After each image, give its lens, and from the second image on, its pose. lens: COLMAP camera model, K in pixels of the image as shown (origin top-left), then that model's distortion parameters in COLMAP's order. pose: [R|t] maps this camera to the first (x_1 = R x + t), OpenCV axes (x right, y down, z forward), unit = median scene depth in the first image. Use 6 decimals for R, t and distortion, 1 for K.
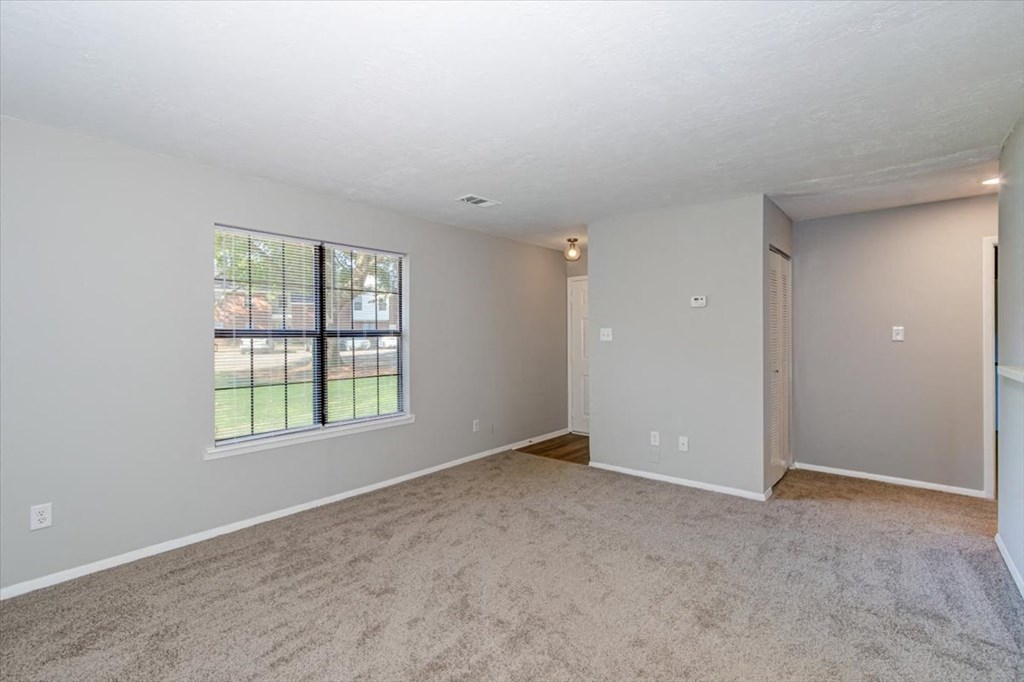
lens RADIAL K [[462.9, 0, 512.0], [0, 462.9, 341.0], [0, 0, 1]] dist [-0.001147, -0.000699]
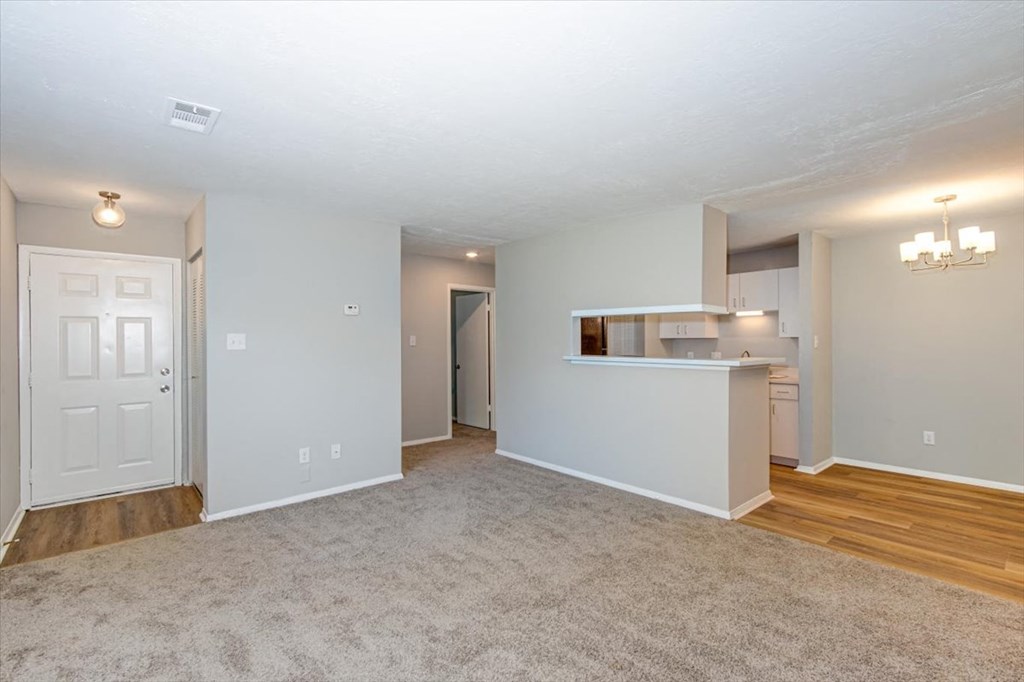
lens RADIAL K [[462.9, 0, 512.0], [0, 462.9, 341.0], [0, 0, 1]] dist [-0.001147, -0.000699]
pose [[0.150598, 0.001908, 0.988593, -0.568712], [0.015449, 0.999871, -0.004283, -0.005381], [-0.988474, 0.015918, 0.150549, 0.485312]]
